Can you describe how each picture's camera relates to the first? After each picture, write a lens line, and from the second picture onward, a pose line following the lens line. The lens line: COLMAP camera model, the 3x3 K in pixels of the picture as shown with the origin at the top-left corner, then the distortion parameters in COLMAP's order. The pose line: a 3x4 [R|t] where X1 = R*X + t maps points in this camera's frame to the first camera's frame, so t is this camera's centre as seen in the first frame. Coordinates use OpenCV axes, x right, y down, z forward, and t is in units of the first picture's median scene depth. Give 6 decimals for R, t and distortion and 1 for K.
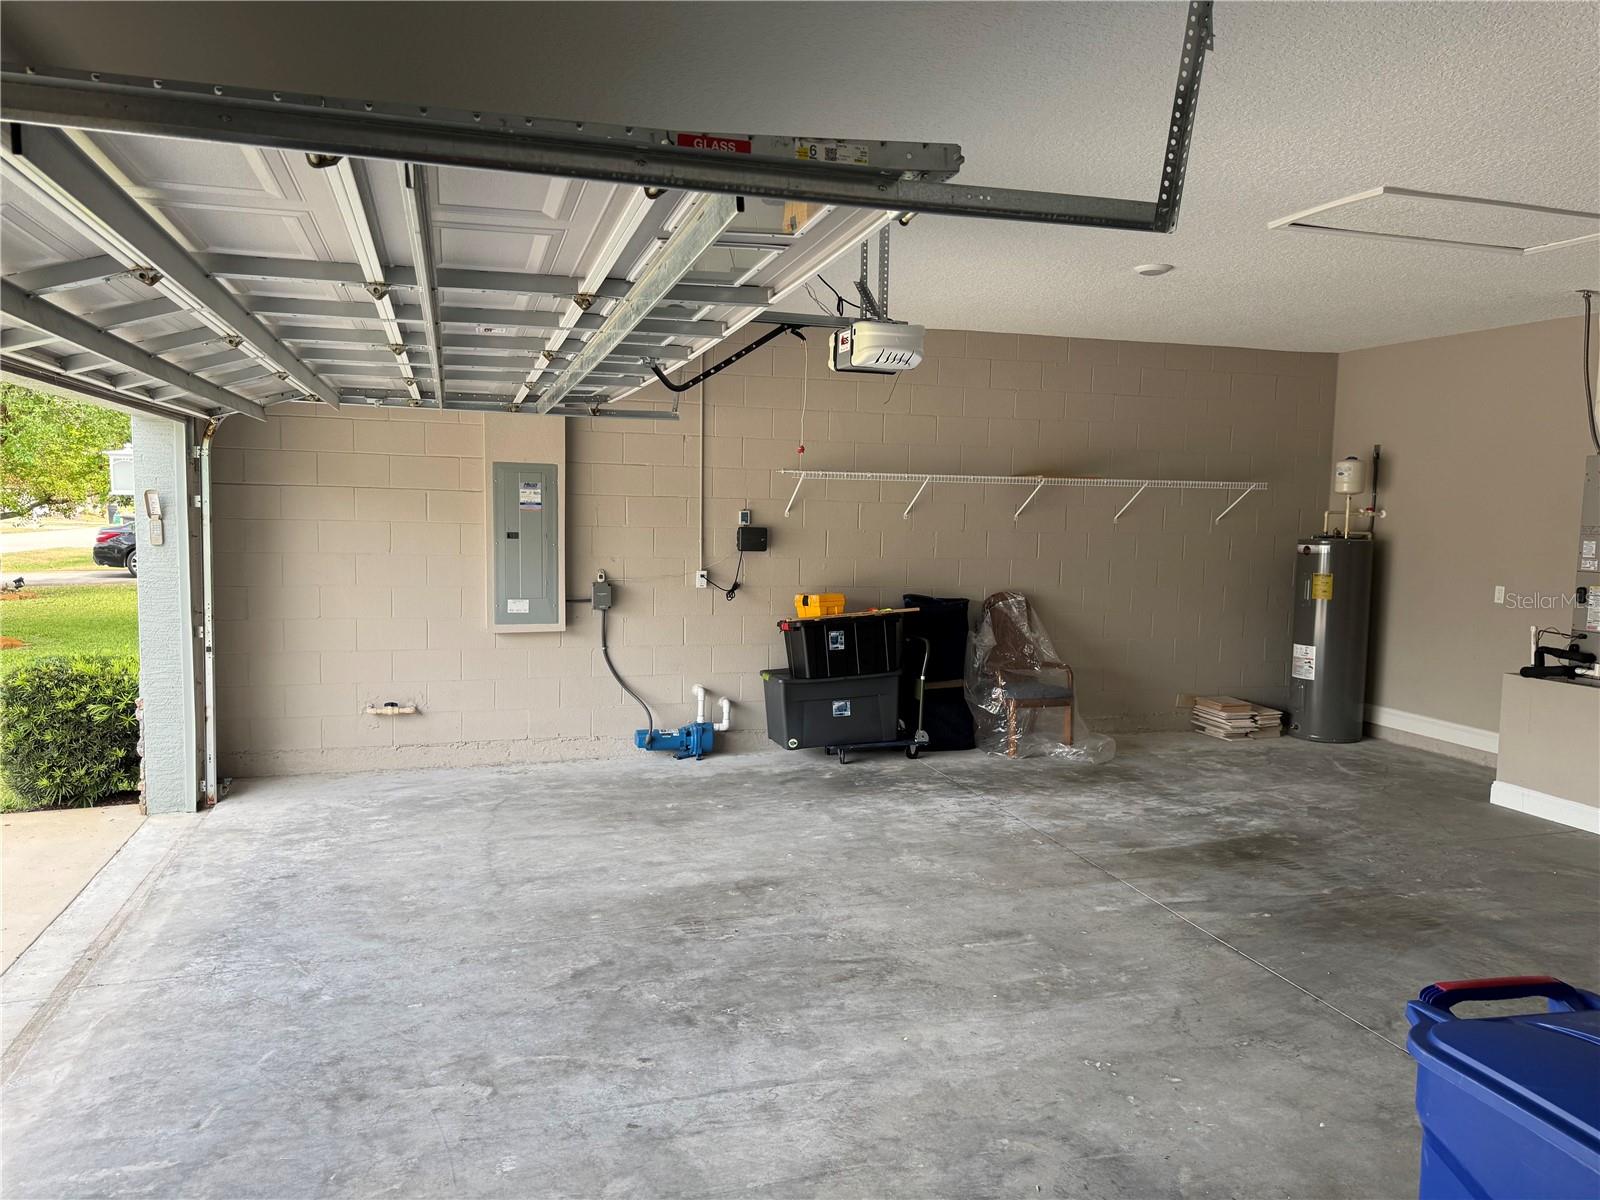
lens RADIAL K [[1151.1, 0, 804.4], [0, 1151.1, 597.3], [0, 0, 1]] dist [0.034573, -0.051292]
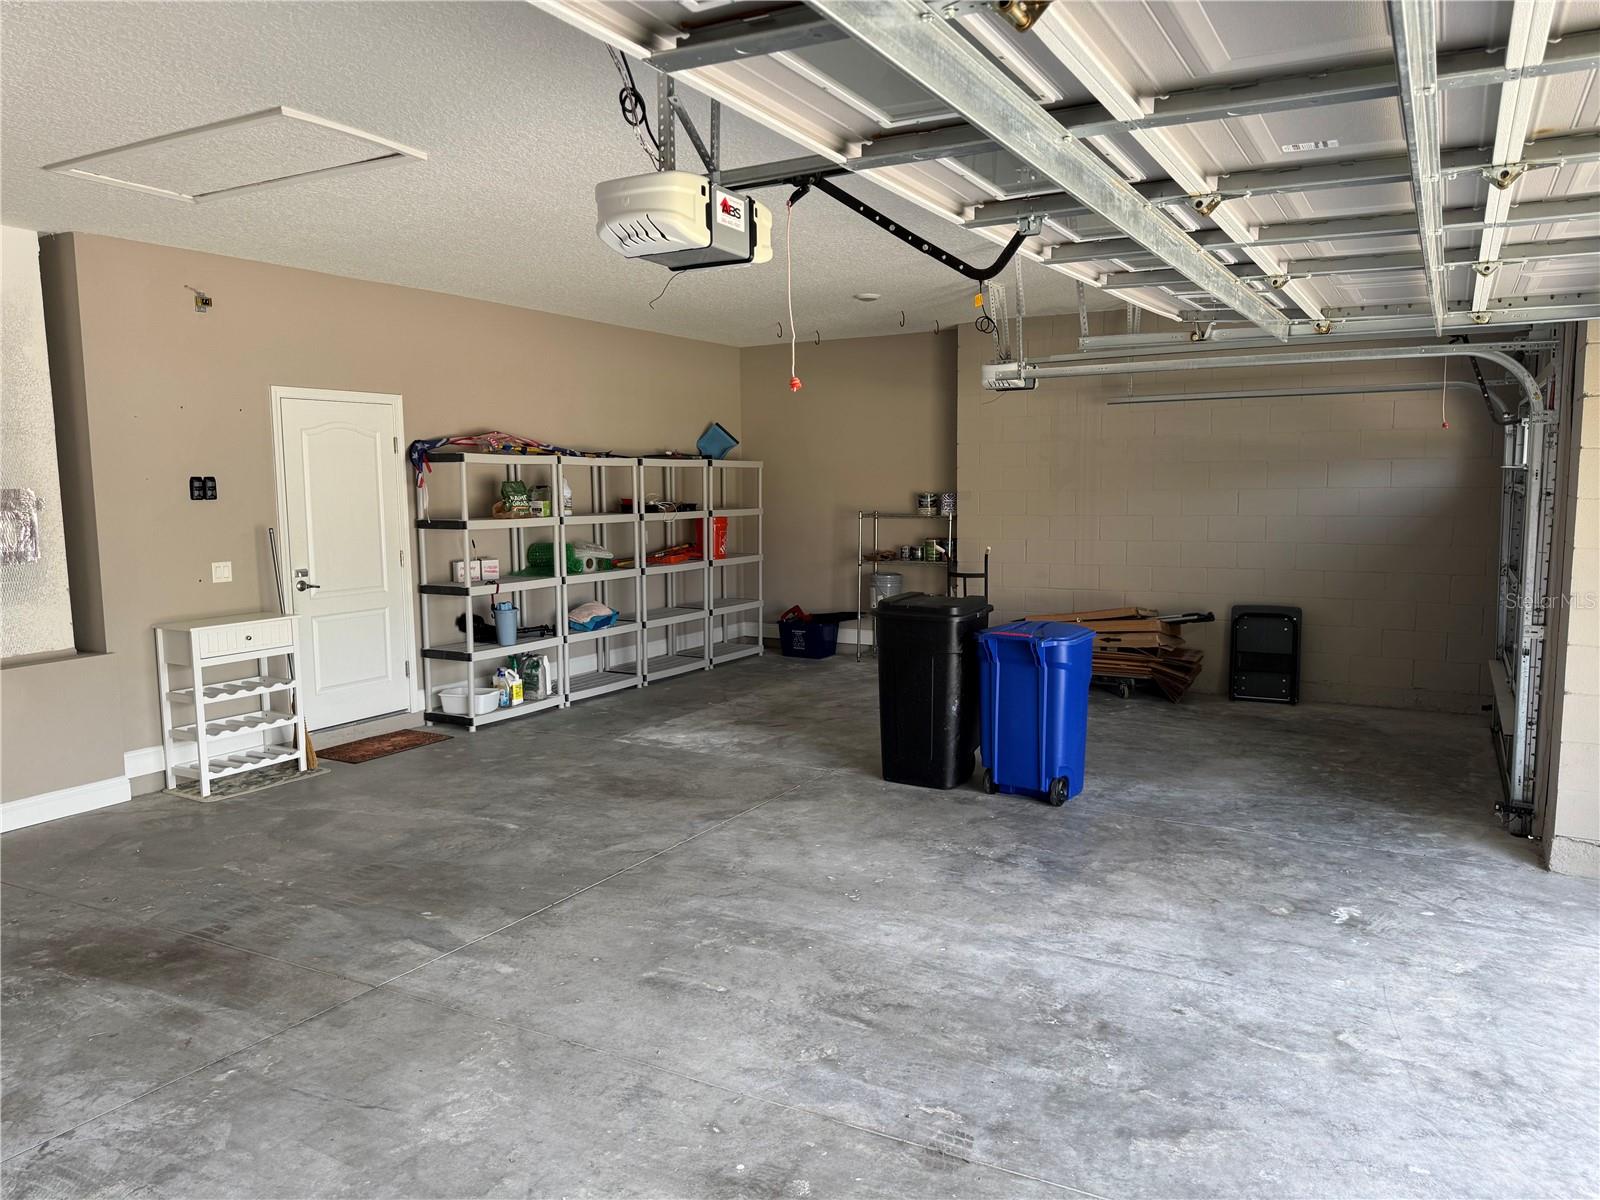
lens RADIAL K [[1151.1, 0, 813.8], [0, 1151.1, 598.0], [0, 0, 1]] dist [0.034573, -0.051292]
pose [[-0.700511, -0.089980, 0.707946, -0.513540], [0.054386, 0.982403, 0.178678, -0.136337], [-0.711566, 0.163668, -0.683291, 1.589303]]
